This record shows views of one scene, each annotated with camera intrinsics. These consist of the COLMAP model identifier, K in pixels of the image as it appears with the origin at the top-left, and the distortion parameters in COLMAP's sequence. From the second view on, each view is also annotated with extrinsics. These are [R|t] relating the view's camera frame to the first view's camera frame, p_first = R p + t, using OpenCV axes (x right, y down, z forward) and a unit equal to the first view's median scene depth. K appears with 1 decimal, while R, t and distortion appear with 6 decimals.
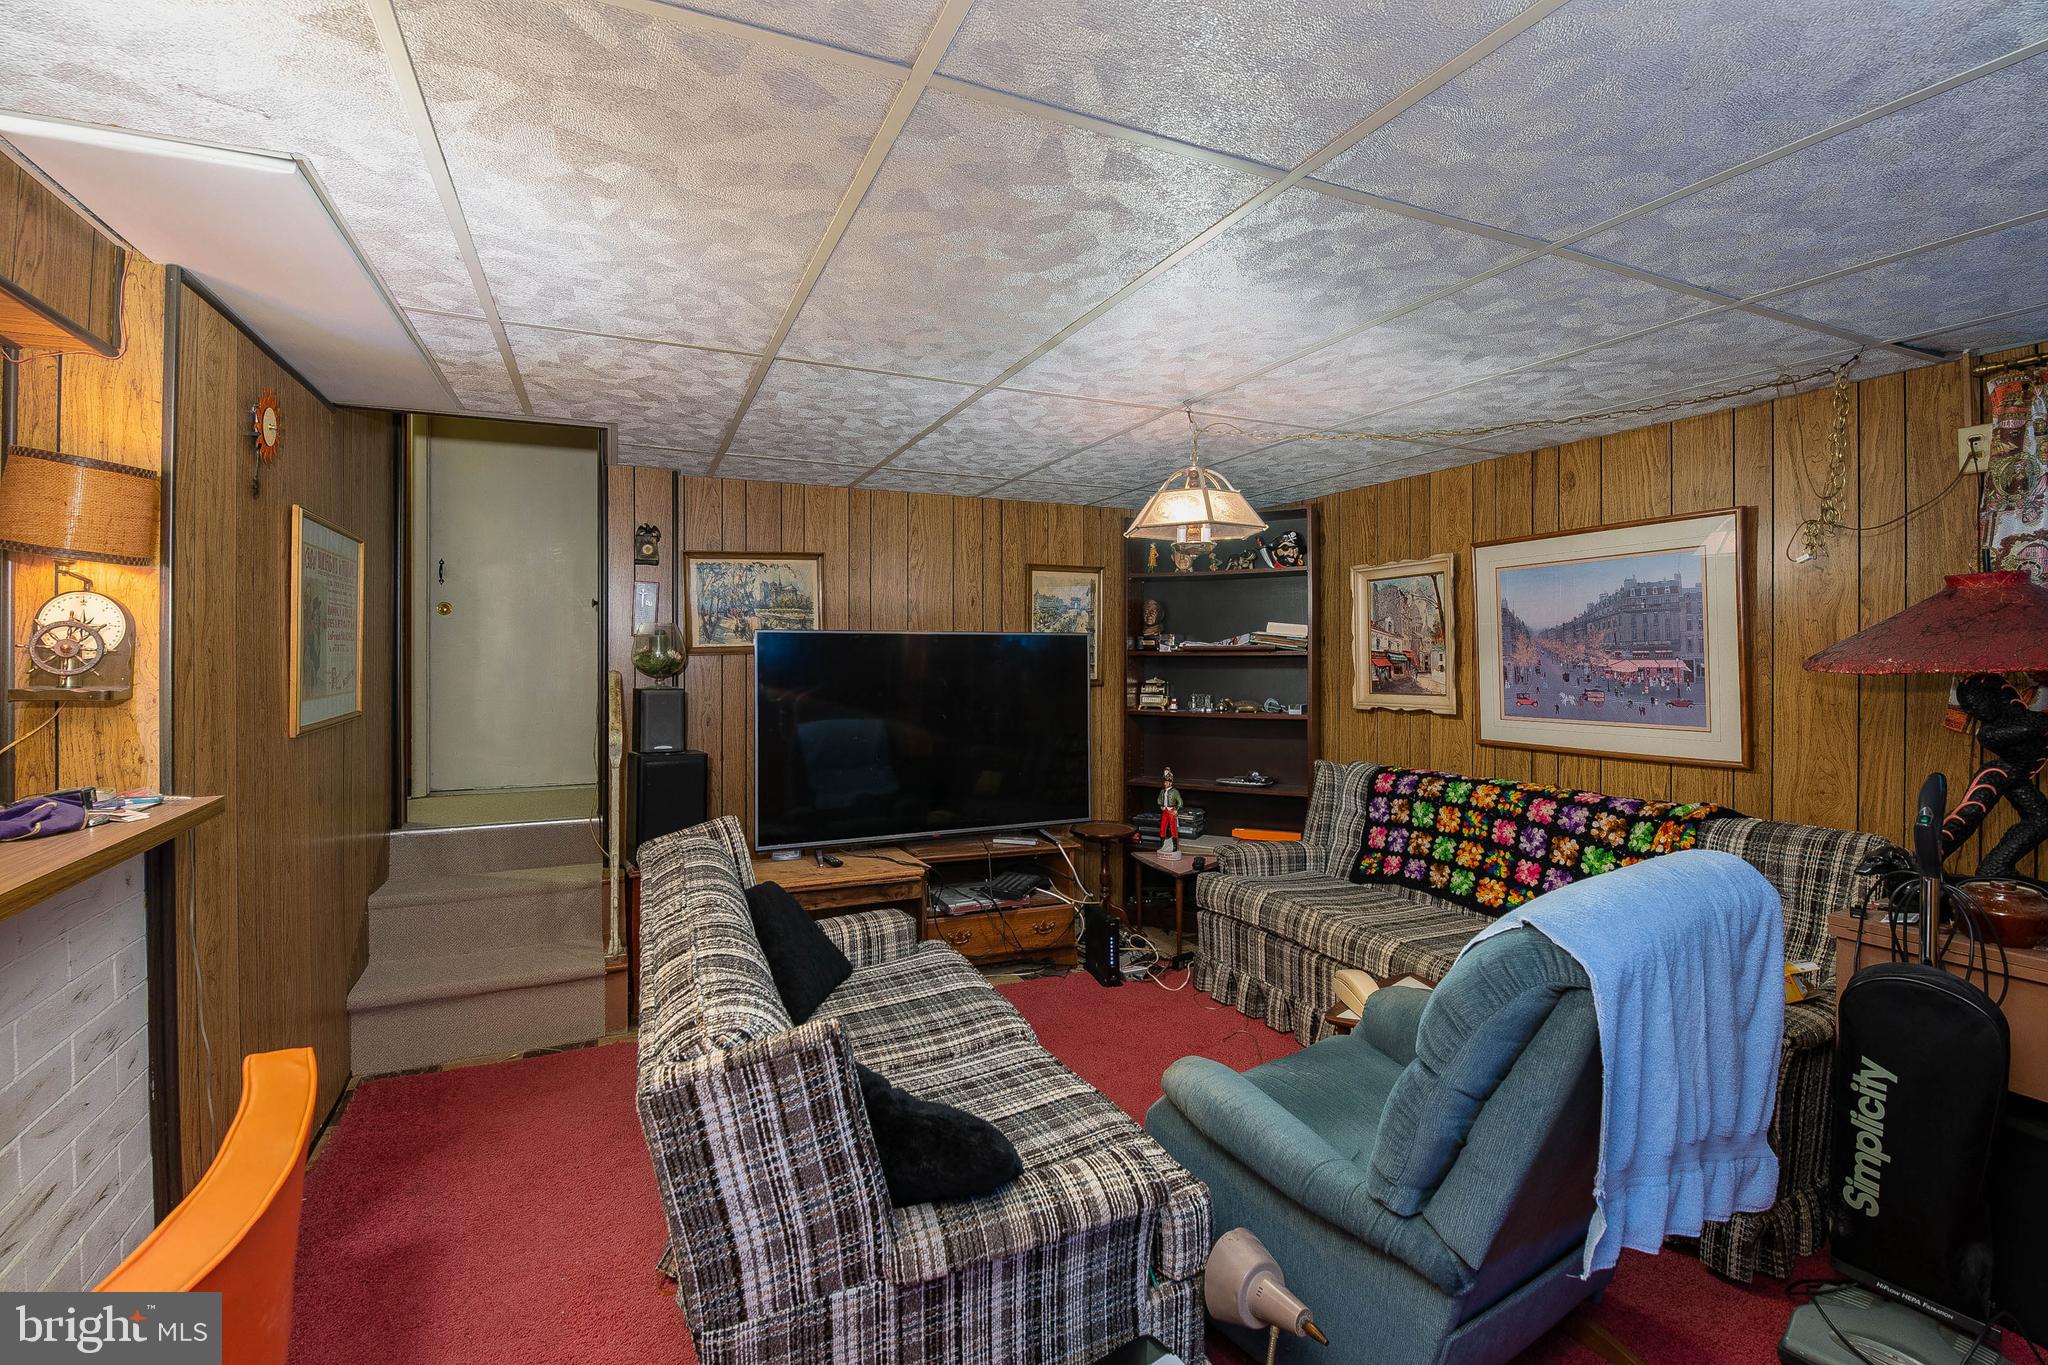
lens RADIAL K [[910.3, 0, 997.5], [0, 910.3, 653.5], [0, 0, 1]] dist [-0.005919, -0.002998]
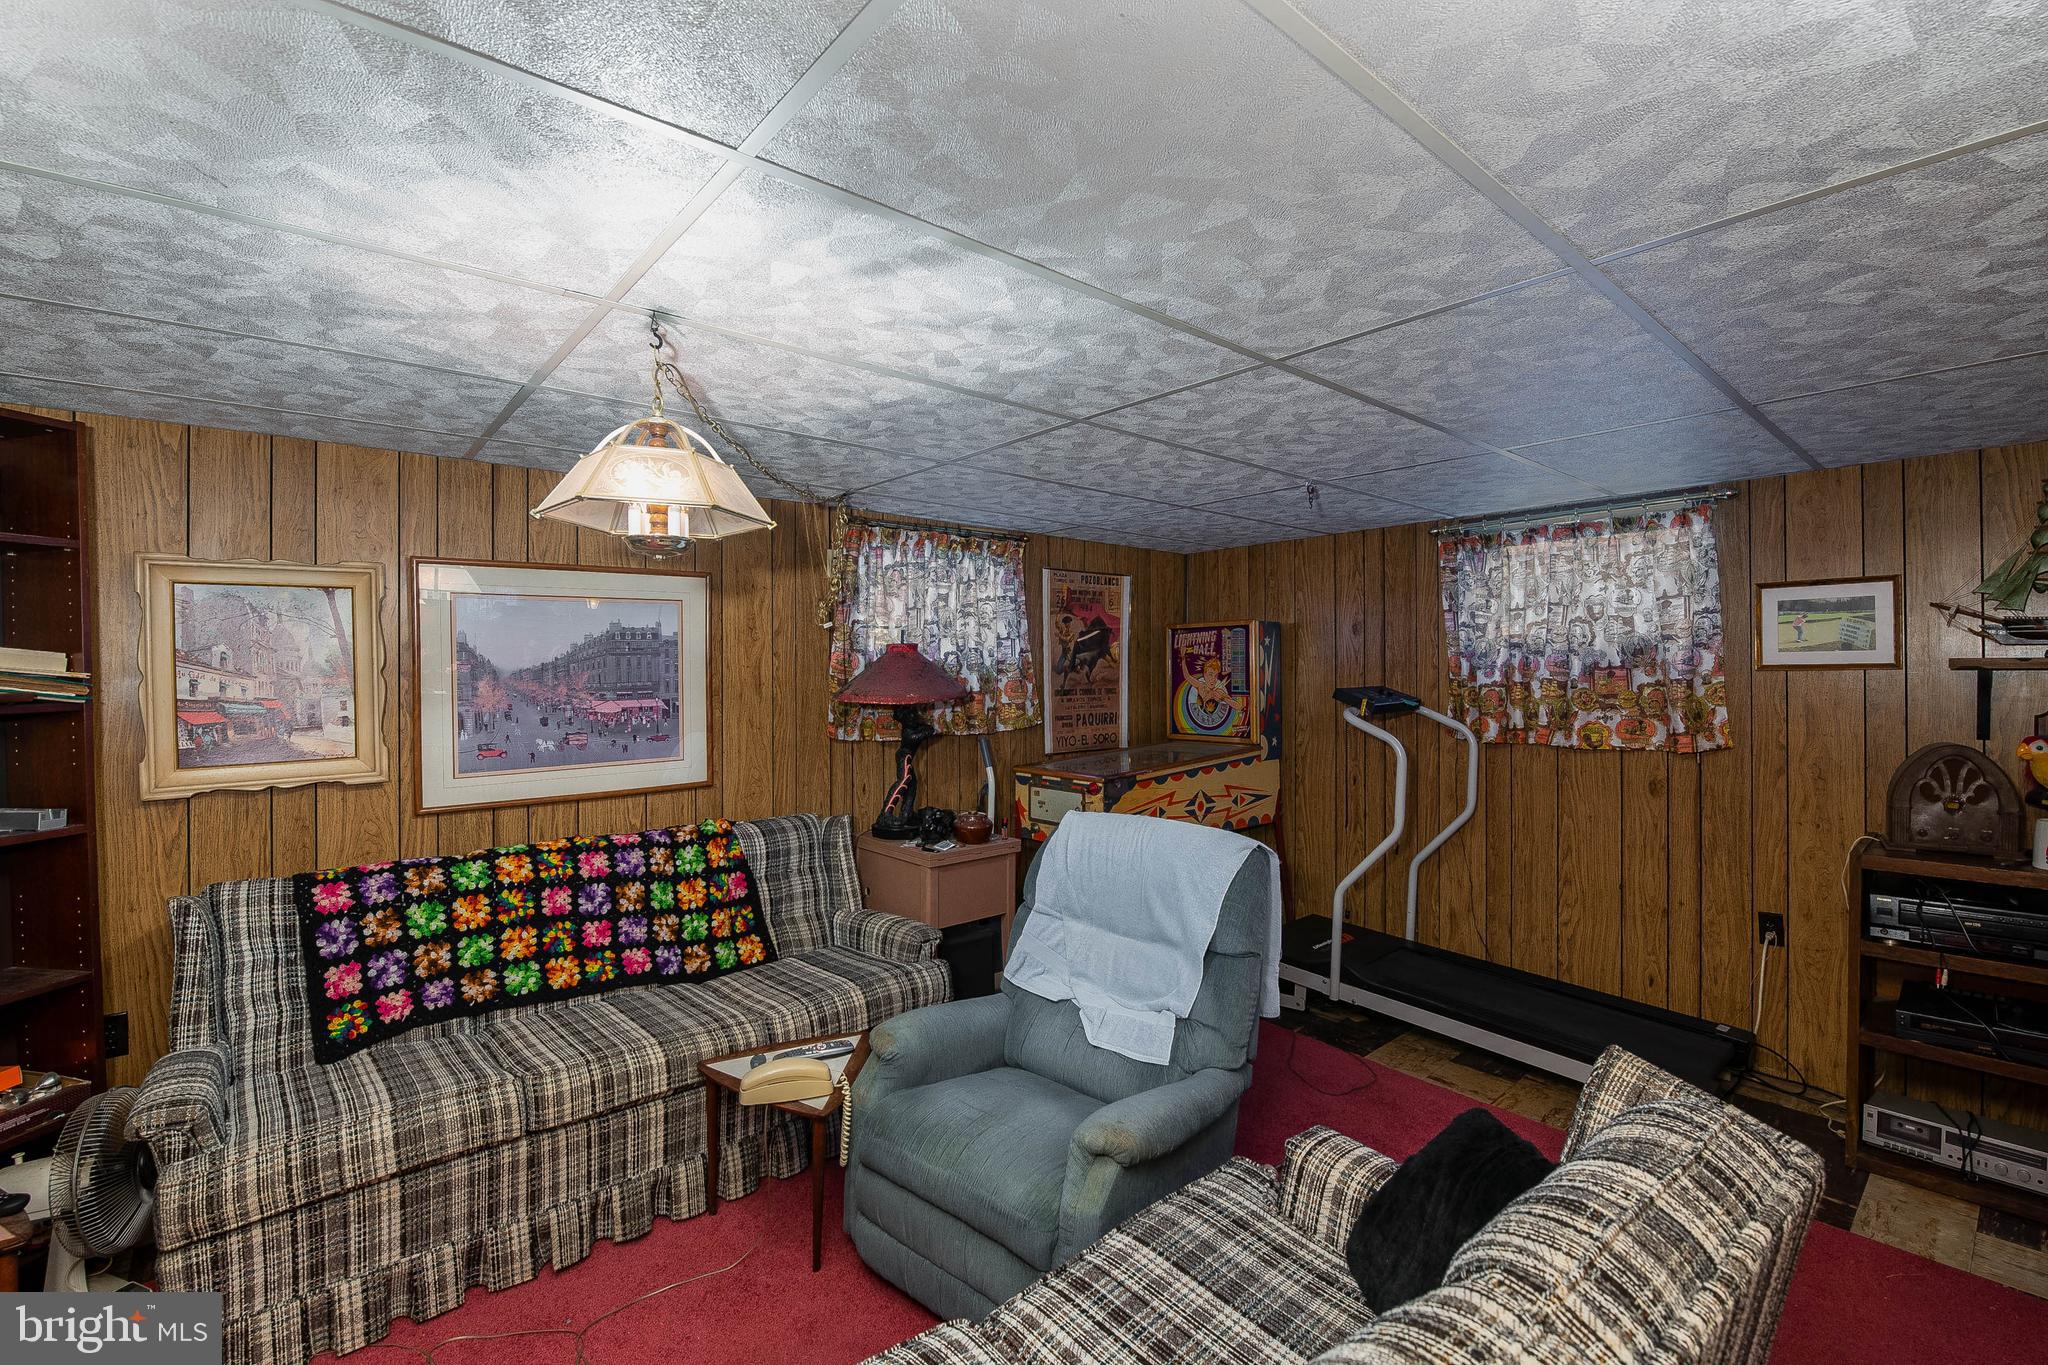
lens RADIAL K [[910.3, 0, 1024.5], [0, 910.3, 678.6], [0, 0, 1]] dist [-0.005919, -0.002998]
pose [[-0.303264, -0.007037, 0.952881, -0.410745], [0.007652, 0.999923, 0.009820, -0.023350], [-0.952876, 0.010269, -0.303187, 0.825545]]
